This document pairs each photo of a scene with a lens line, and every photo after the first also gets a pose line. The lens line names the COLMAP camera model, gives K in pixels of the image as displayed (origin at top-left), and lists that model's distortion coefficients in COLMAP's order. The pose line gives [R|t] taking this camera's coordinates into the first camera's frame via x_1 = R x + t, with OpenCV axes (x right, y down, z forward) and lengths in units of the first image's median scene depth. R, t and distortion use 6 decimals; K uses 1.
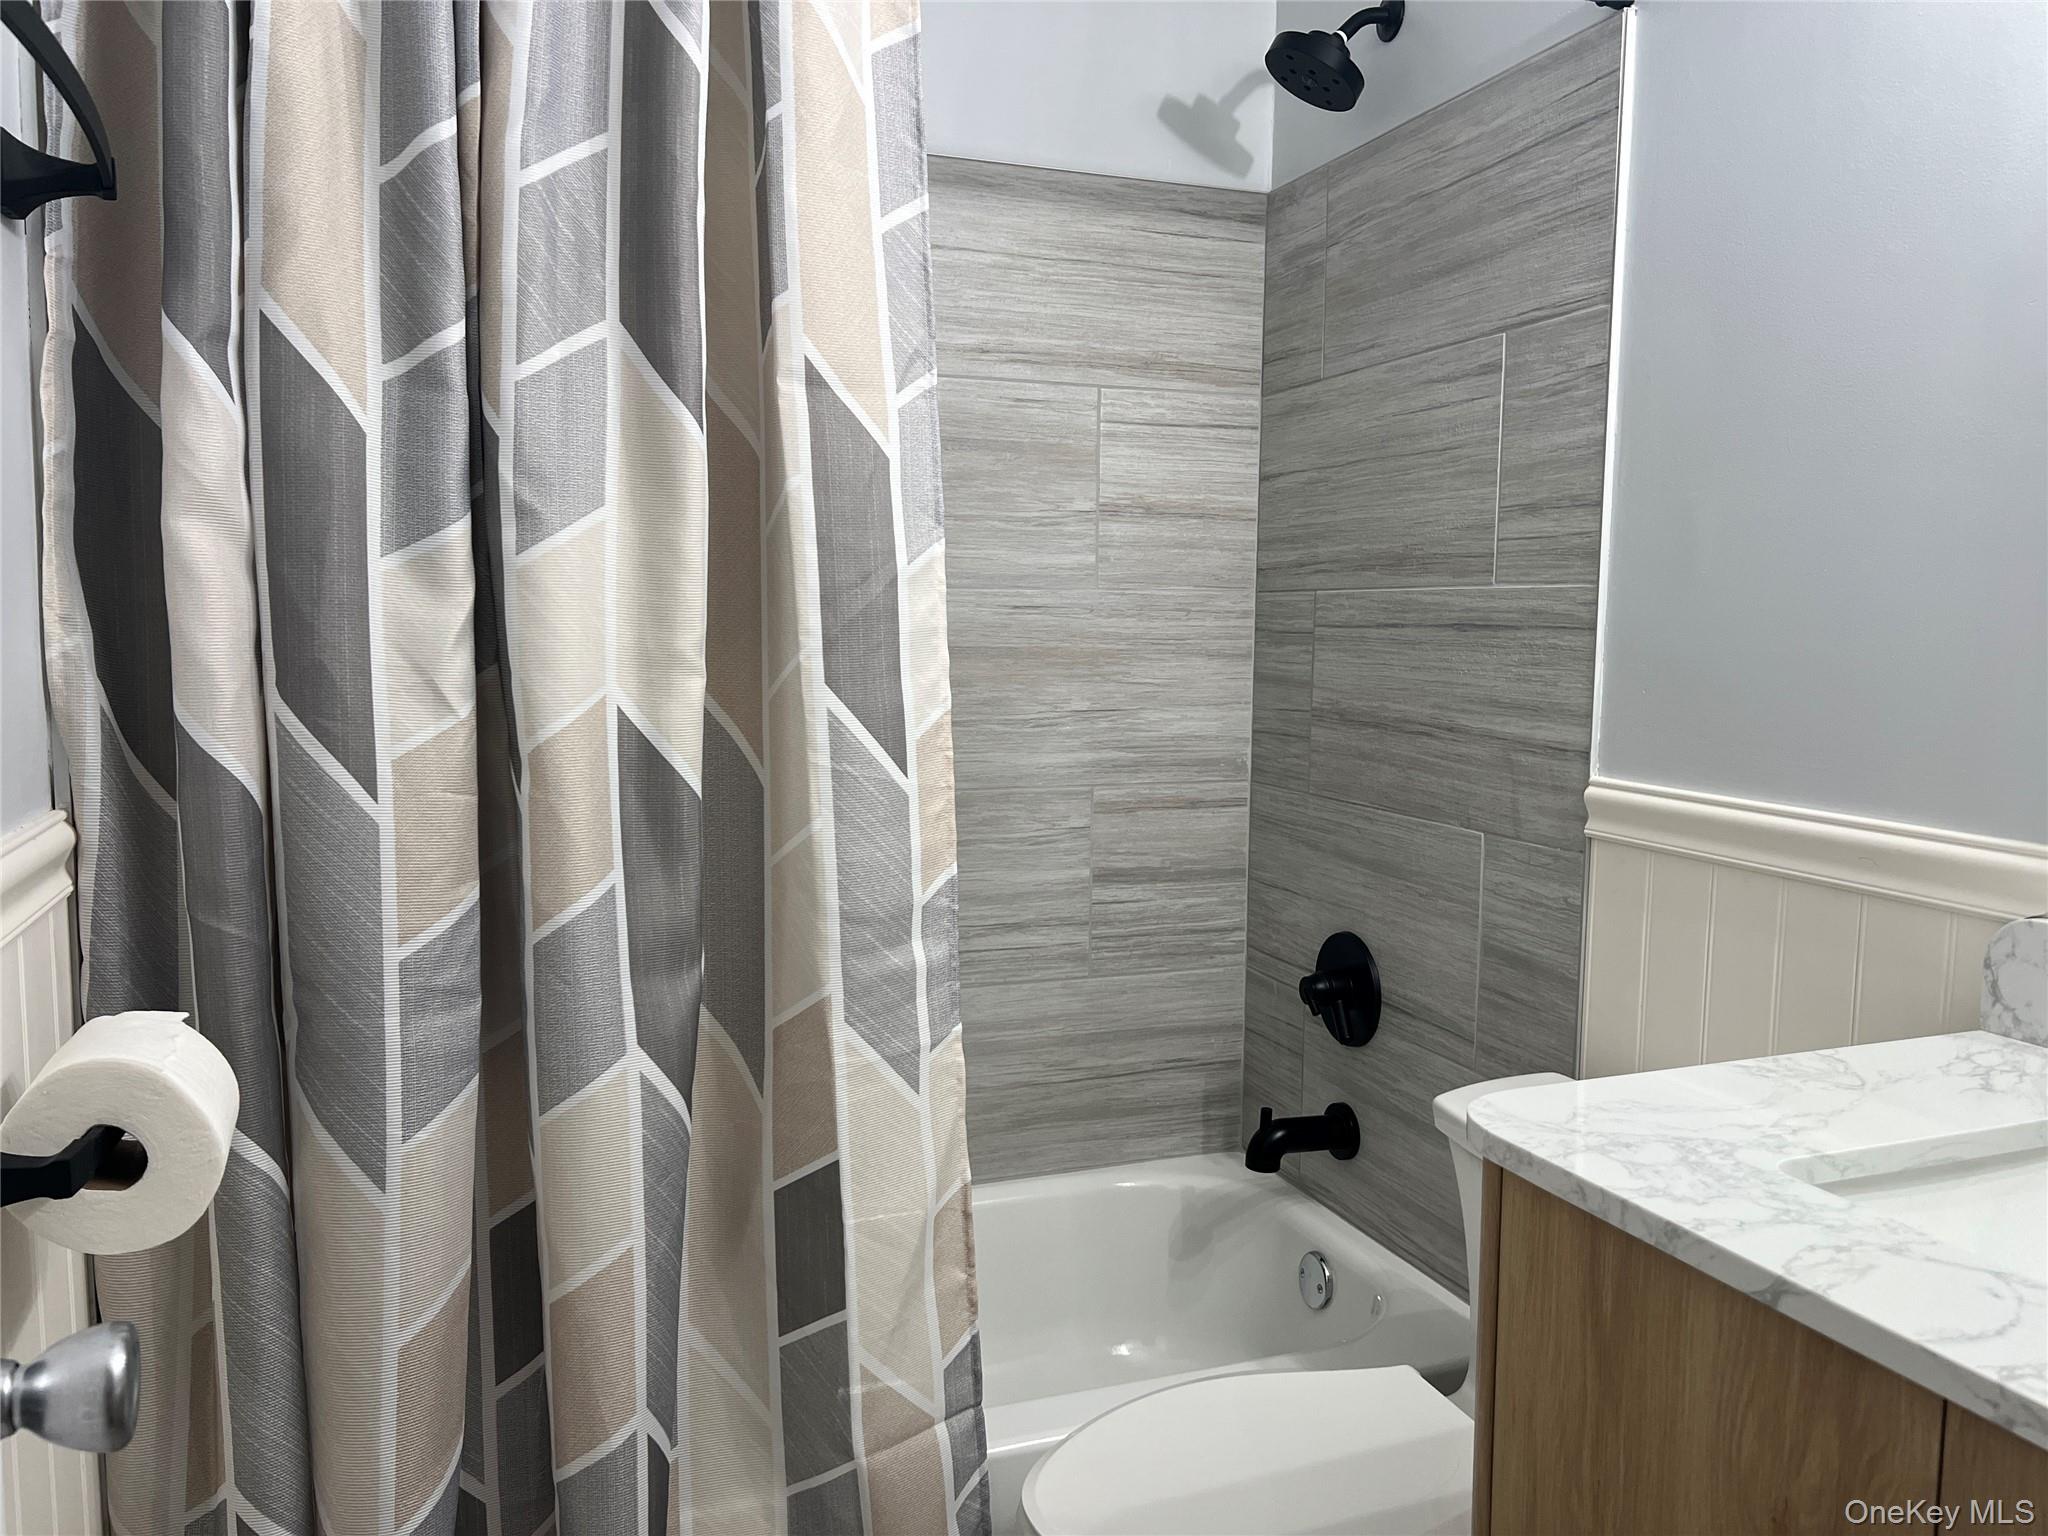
lens RADIAL K [[1561.5, 0, 1024.0], [0, 1561.5, 768.0], [0, 0, 1]] dist [0.078831, -0.010714]
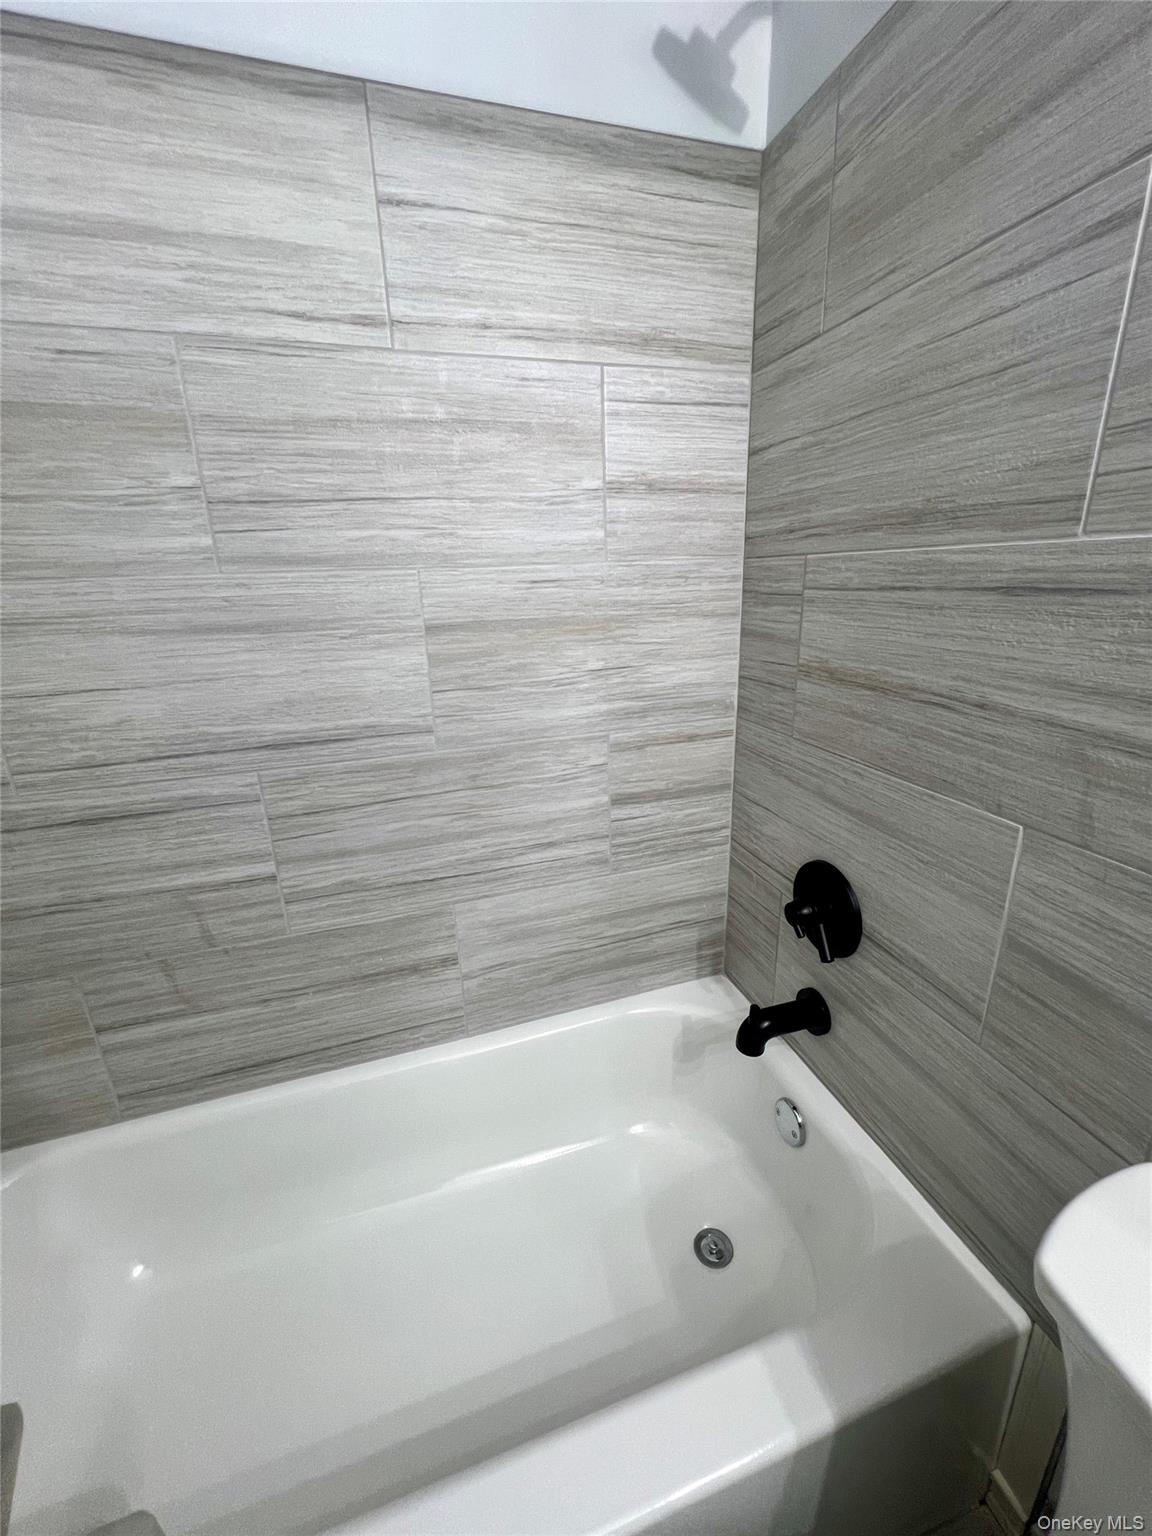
lens RADIAL K [[619.0, 0, 576.0], [0, 619.0, 768.0], [0, 0, 1]] dist [-0.001950, 0.000830]
pose [[0.997974, -0.028577, -0.056841, 0.045829], [0.039684, 0.977938, 0.205092, -0.060767], [0.049726, -0.206932, 0.977091, 0.524988]]
